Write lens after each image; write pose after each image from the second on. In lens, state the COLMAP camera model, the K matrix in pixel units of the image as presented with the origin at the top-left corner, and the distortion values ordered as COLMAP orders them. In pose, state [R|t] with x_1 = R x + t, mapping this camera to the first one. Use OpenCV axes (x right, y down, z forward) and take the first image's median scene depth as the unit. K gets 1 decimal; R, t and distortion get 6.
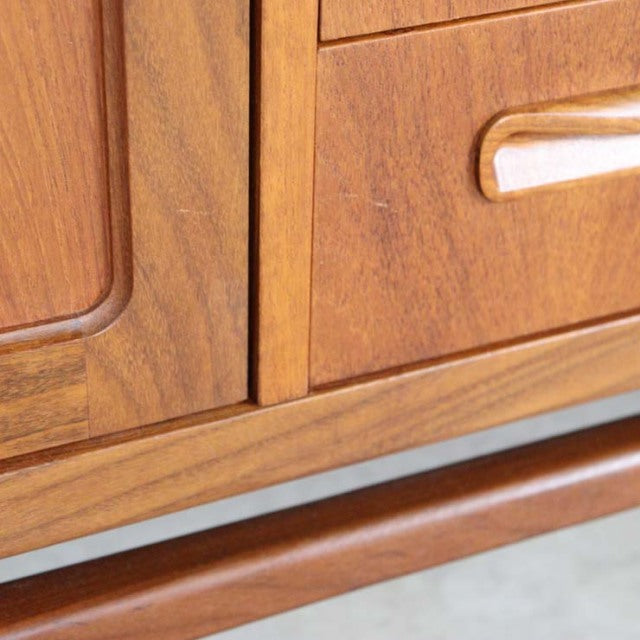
lens RADIAL K [[1707.3, 0, 320.0], [0, 1707.3, 320.0], [0, 0, 1]] dist [0.055103, 0.878217]
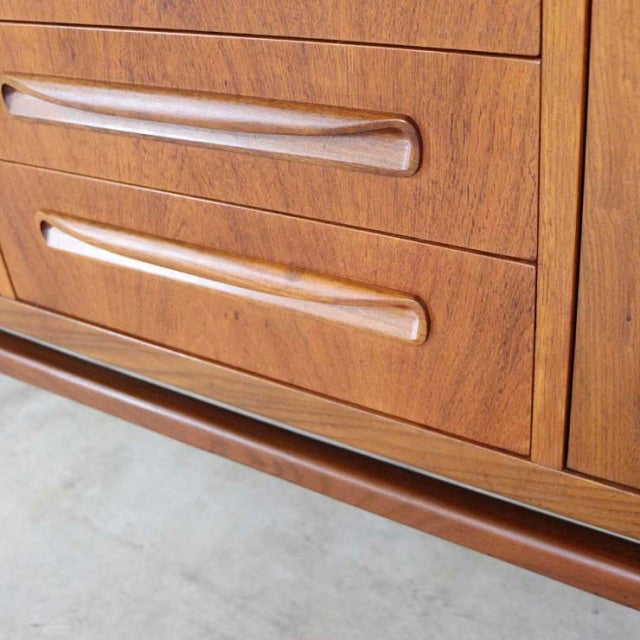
lens RADIAL K [[912.4, 0, 306.0], [0, 912.4, 318.2], [0, 0, 1]] dist [-0.110646, 0.064760]
pose [[0.518778, 0.393243, -0.759098, 1.171648], [-0.330049, 0.911215, 0.246485, -0.378480], [0.788630, 0.122668, 0.602508, 0.577137]]
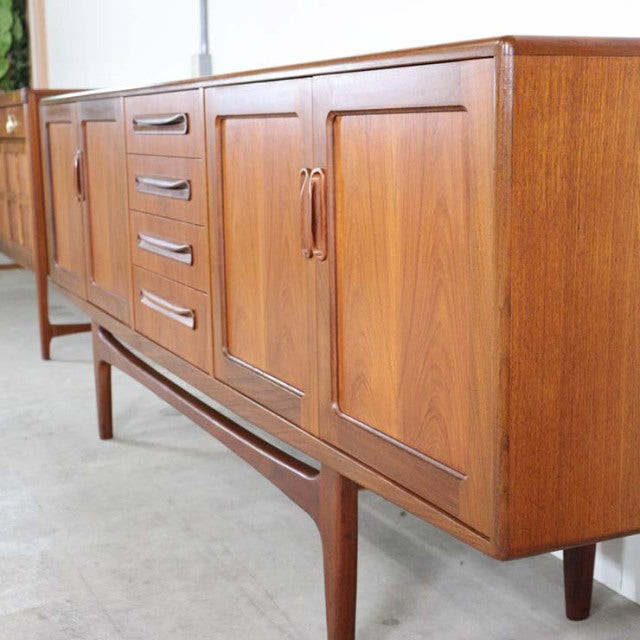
lens RADIAL K [[1113.7, 0, 320.0], [0, 1113.7, 320.0], [0, 0, 1]] dist [-0.033920, 0.184706]
pose [[-0.008720, 0.150749, -0.988534, 3.554950], [-0.507472, 0.851142, 0.134273, -0.777318], [0.861624, 0.502824, 0.069079, 1.262862]]
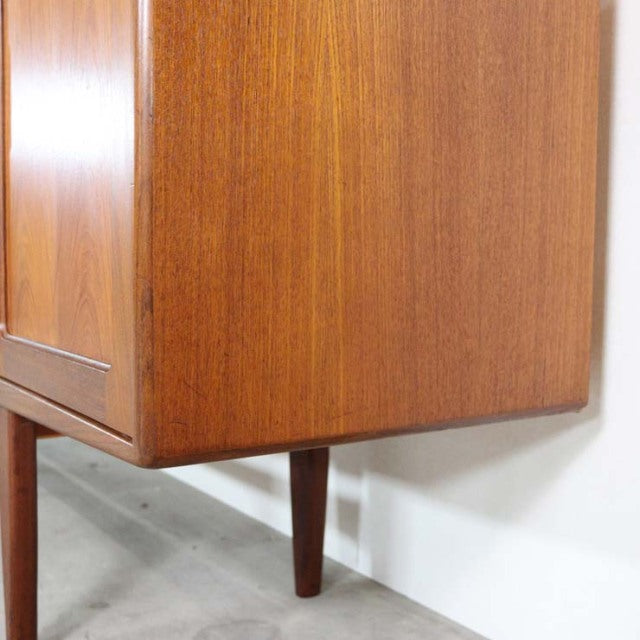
lens RADIAL K [[912.4, 0, 306.0], [0, 912.4, 318.2], [0, 0, 1]] dist [-0.110646, 0.064760]
pose [[0.147928, 0.055563, -0.987436, 2.941164], [-0.522123, 0.852333, -0.030259, -0.579605], [0.839943, 0.520039, 0.155095, 1.713958]]
